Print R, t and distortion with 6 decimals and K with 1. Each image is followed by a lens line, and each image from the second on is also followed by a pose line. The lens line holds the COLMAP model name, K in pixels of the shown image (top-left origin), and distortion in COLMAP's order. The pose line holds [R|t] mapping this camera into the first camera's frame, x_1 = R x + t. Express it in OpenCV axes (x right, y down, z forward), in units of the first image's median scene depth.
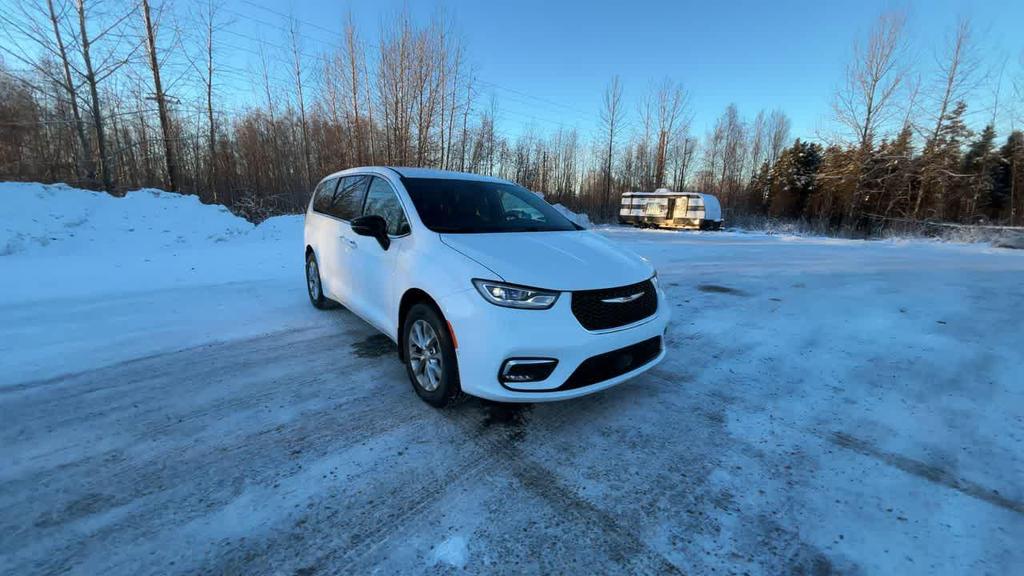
lens RADIAL K [[397.2, 0, 509.8], [0, 397.2, 284.8], [0, 0, 1]] dist [-0.002092, 0.000422]
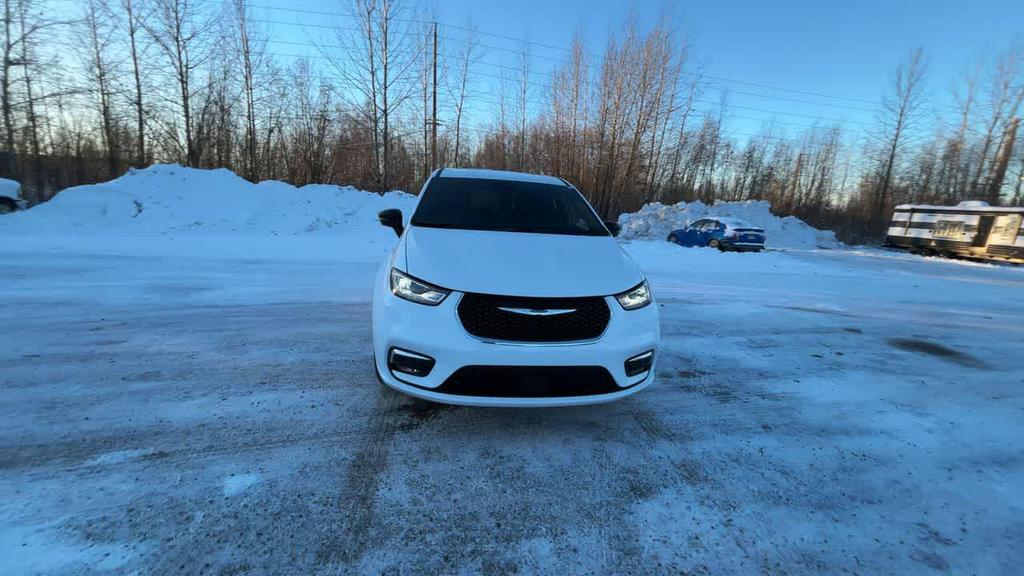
lens RADIAL K [[397.2, 0, 509.9], [0, 397.2, 284.7], [0, 0, 1]] dist [-0.002092, 0.000422]
pose [[0.858400, 0.129597, -0.496341, 0.057645], [-0.137858, 0.990247, 0.020138, -0.002849], [0.494110, 0.051138, 0.867894, 0.018759]]
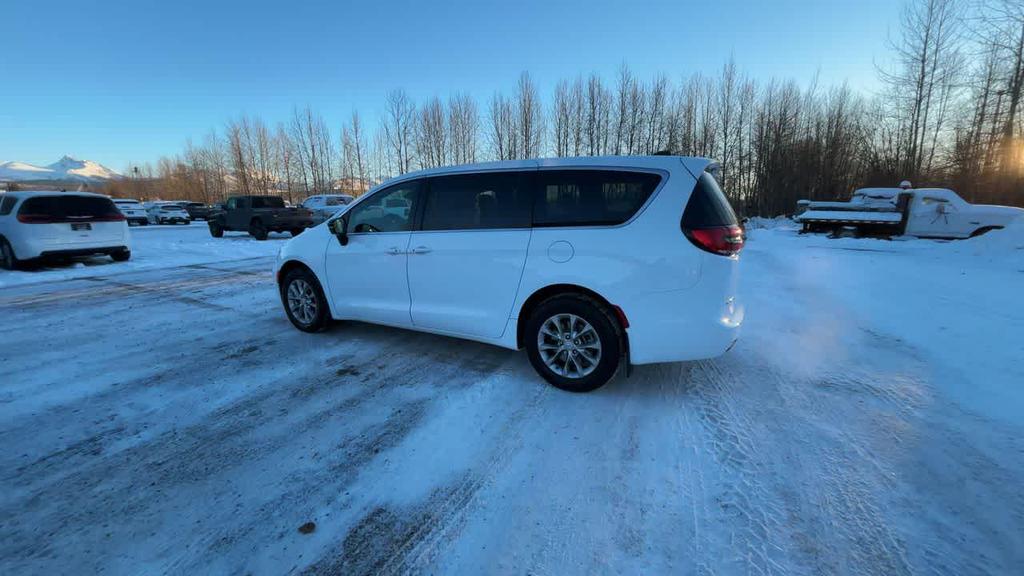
lens RADIAL K [[397.2, 0, 509.6], [0, 397.2, 285.6], [0, 0, 1]] dist [-0.002092, 0.000422]
pose [[-0.921155, 0.058613, -0.384756, 0.017589], [-0.091712, 0.928064, 0.360951, -0.056941], [0.378235, 0.367779, -0.849516, 0.288184]]
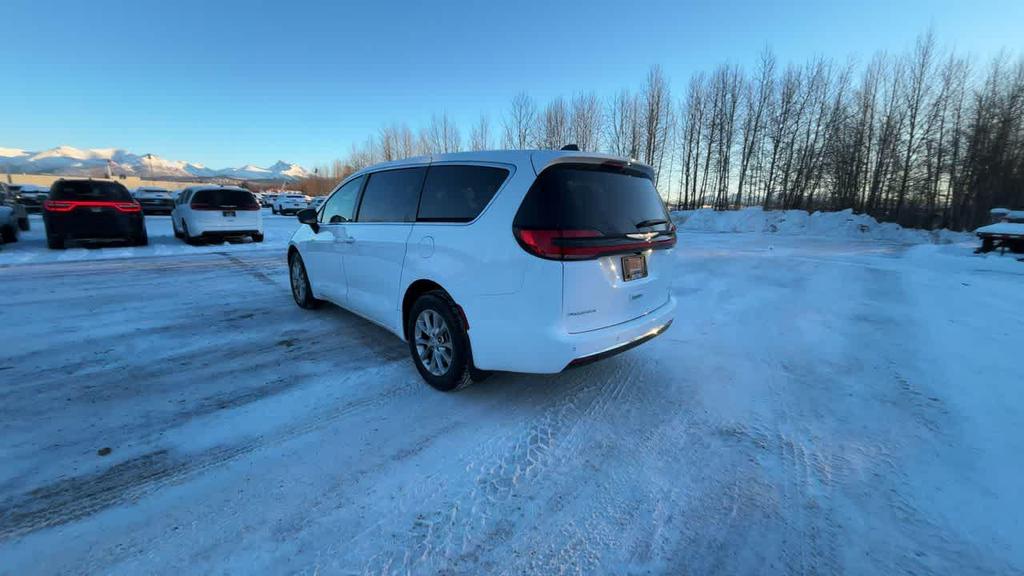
lens RADIAL K [[397.2, 0, 509.2], [0, 397.2, 285.2], [0, 0, 1]] dist [-0.002092, 0.000422]
pose [[-0.995303, -0.023526, -0.093902, -0.042824], [-0.057840, 0.922358, 0.381981, -0.060387], [0.077625, 0.385619, -0.919387, 0.301703]]
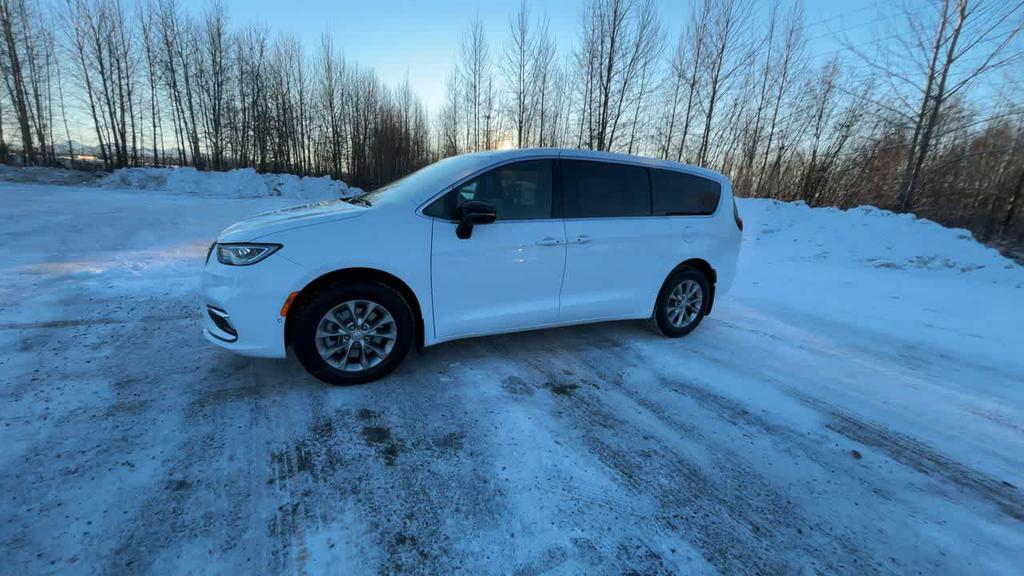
lens RADIAL K [[397.2, 0, 509.5], [0, 397.2, 284.6], [0, 0, 1]] dist [-0.002092, 0.000422]
pose [[-0.209415, 0.189842, -0.959221, 0.108346], [-0.260848, 0.934578, 0.241912, -0.031662], [0.942392, 0.300871, -0.146195, 0.176171]]
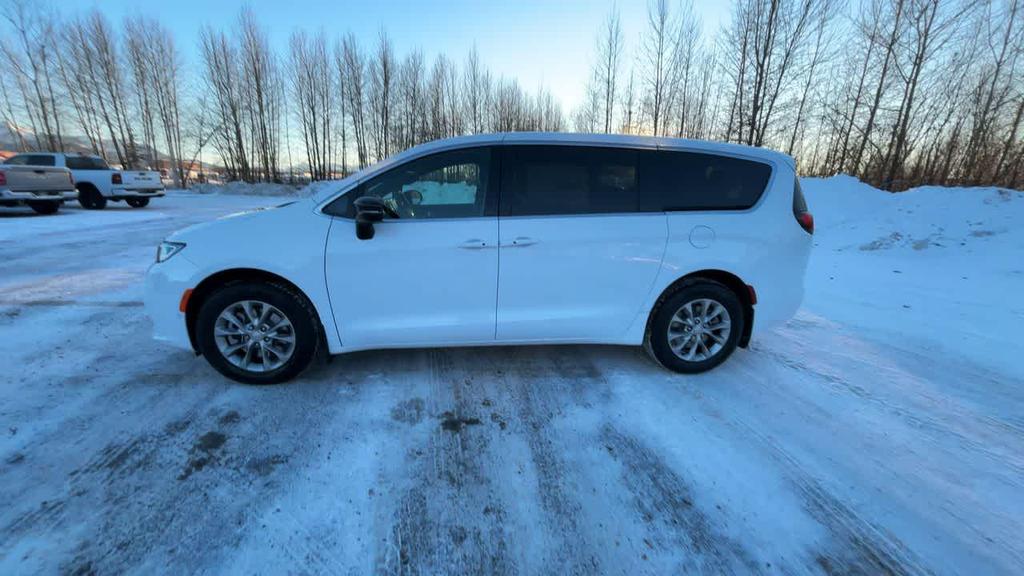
lens RADIAL K [[397.2, 0, 510.8], [0, 397.2, 284.8], [0, 0, 1]] dist [-0.002092, 0.000422]
pose [[-0.529162, 0.168981, -0.831525, 0.073747], [-0.208621, 0.923979, 0.320530, -0.041277], [0.822475, 0.343086, -0.453682, 0.217304]]
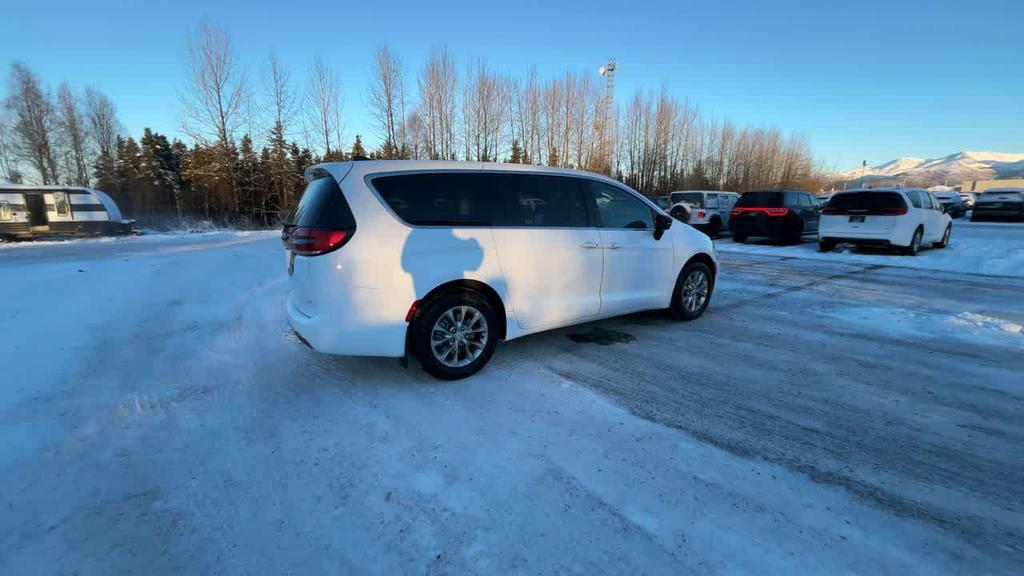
lens RADIAL K [[397.2, 0, 510.9], [0, 397.2, 285.4], [0, 0, 1]] dist [-0.002092, 0.000422]
pose [[0.101471, -0.219096, 0.970412, -0.184578], [0.205653, 0.958997, 0.195015, -0.032967], [-0.973350, 0.179780, 0.142369, 0.142763]]
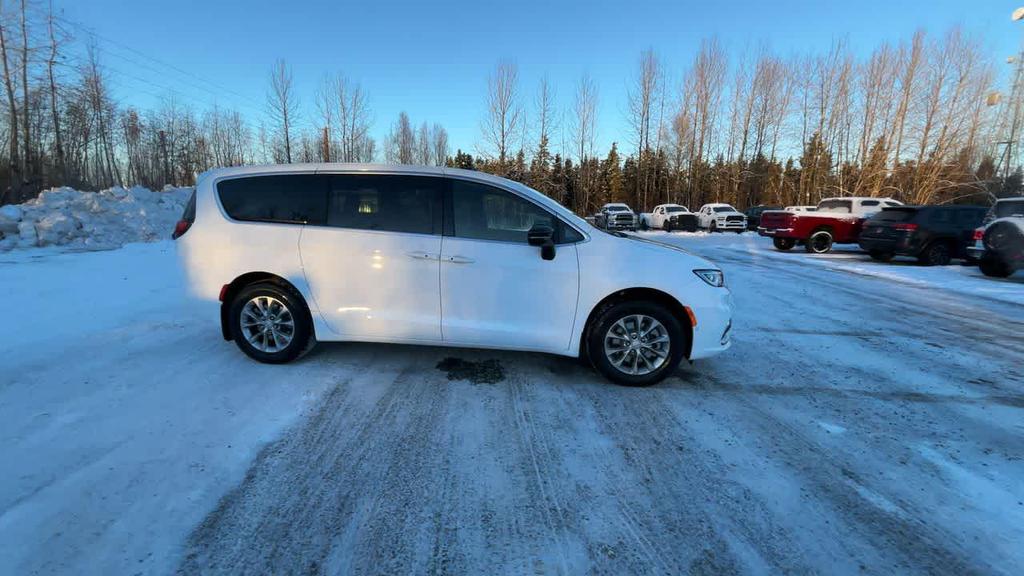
lens RADIAL K [[397.2, 0, 510.1], [0, 397.2, 284.8], [0, 0, 1]] dist [-0.002092, 0.000422]
pose [[0.694453, -0.142625, 0.705261, -0.116486], [0.138032, 0.988360, 0.063960, -0.010958], [-0.706174, 0.052932, 0.706057, 0.041019]]
